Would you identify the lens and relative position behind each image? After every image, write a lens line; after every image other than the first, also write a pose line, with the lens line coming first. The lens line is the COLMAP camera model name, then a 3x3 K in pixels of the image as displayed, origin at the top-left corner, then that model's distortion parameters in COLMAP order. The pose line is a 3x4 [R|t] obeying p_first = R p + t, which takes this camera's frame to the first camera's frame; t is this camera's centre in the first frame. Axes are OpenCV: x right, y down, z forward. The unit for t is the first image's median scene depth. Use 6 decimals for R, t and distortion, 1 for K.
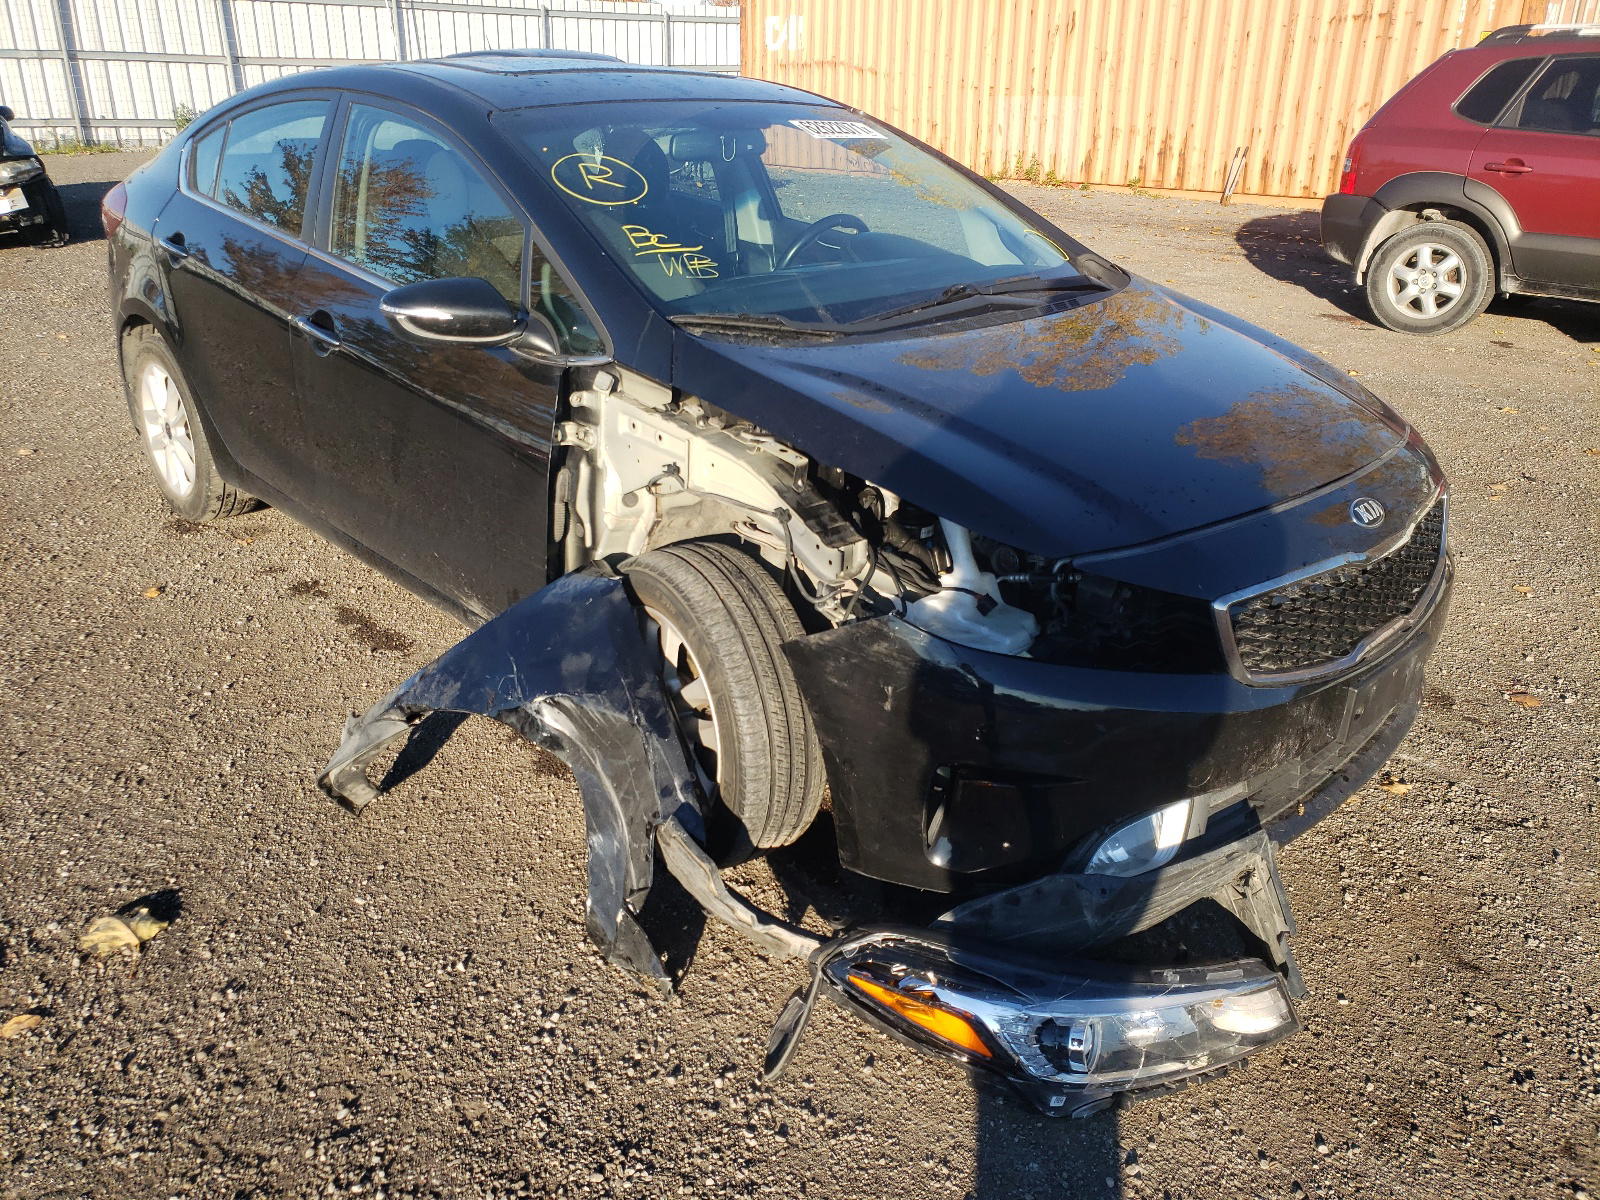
lens RADIAL K [[1192.8, 0, 800.0], [0, 1192.8, 600.0], [0, 0, 1]] dist [0.173972, -0.272032]
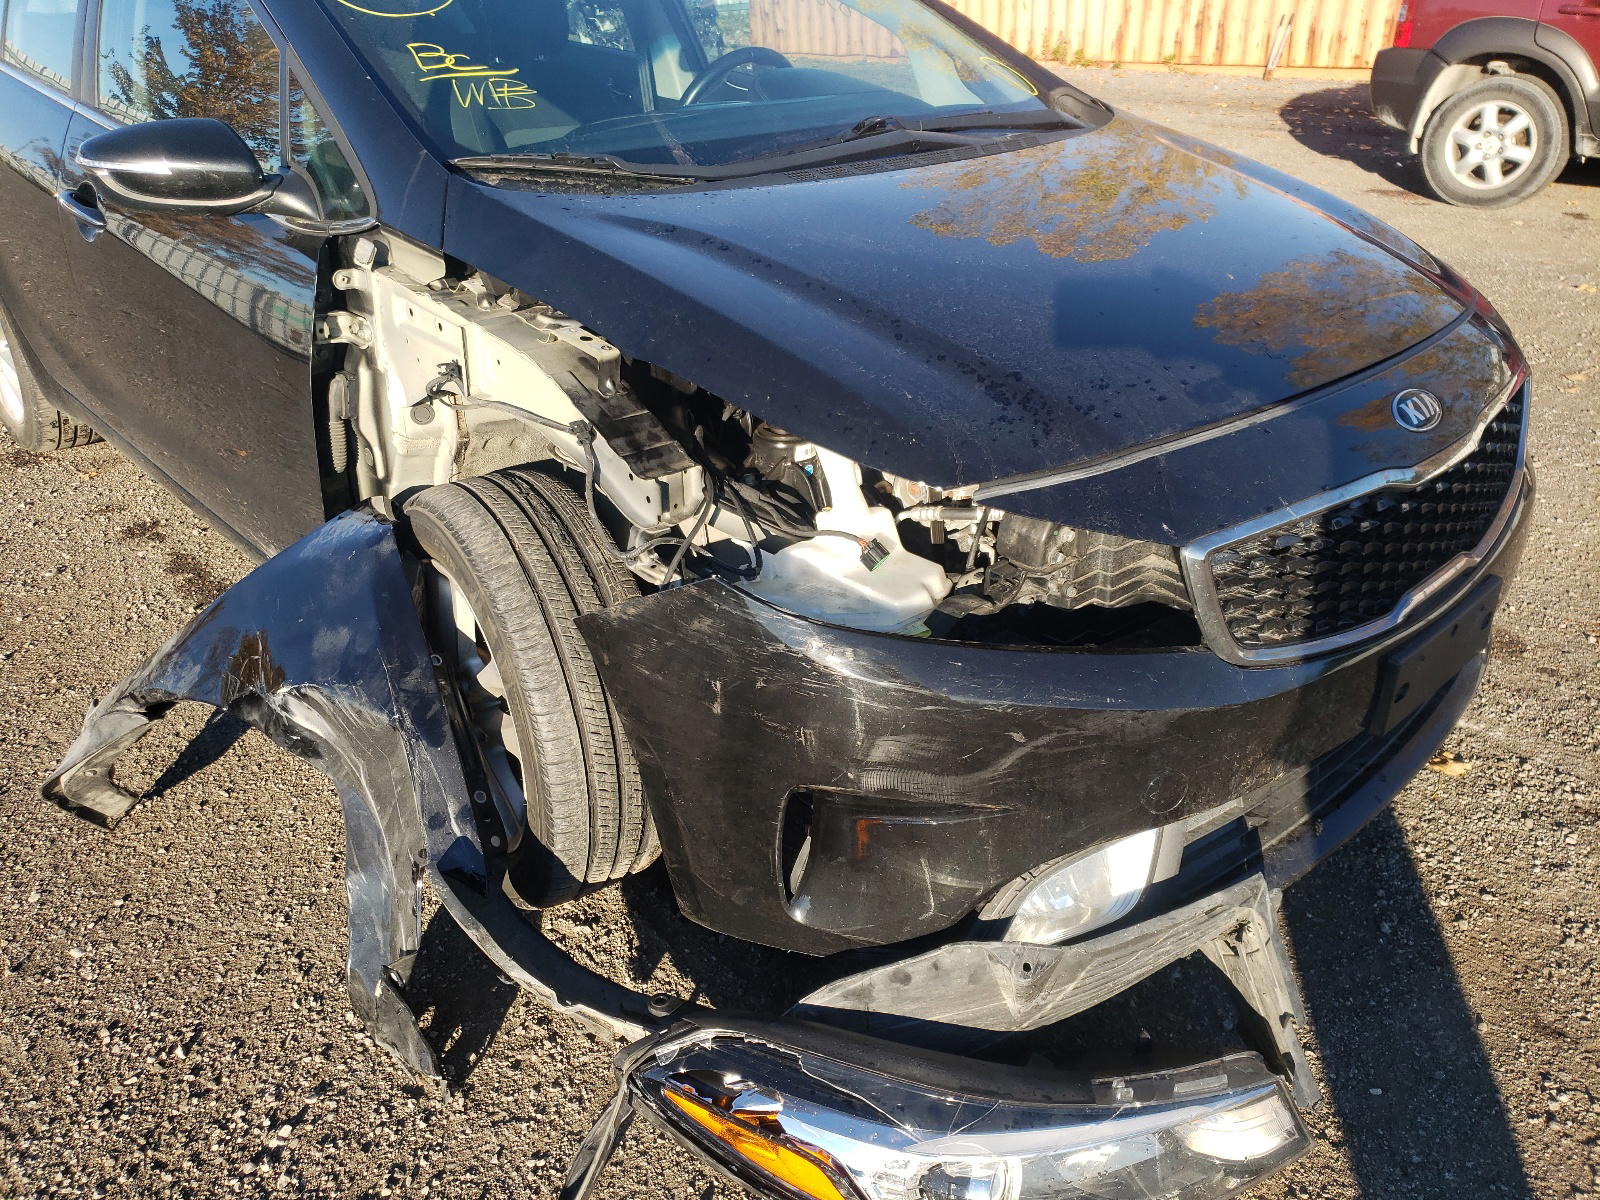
lens RADIAL K [[1211.1, 0, 800.0], [0, 1211.1, 600.0], [0, 0, 1]] dist [0.104346, -0.122714]
pose [[0.999388, -0.018036, -0.029969, 0.123462], [0.020024, 0.997523, 0.067428, -0.017022], [0.028679, -0.067987, 0.997274, 0.264233]]
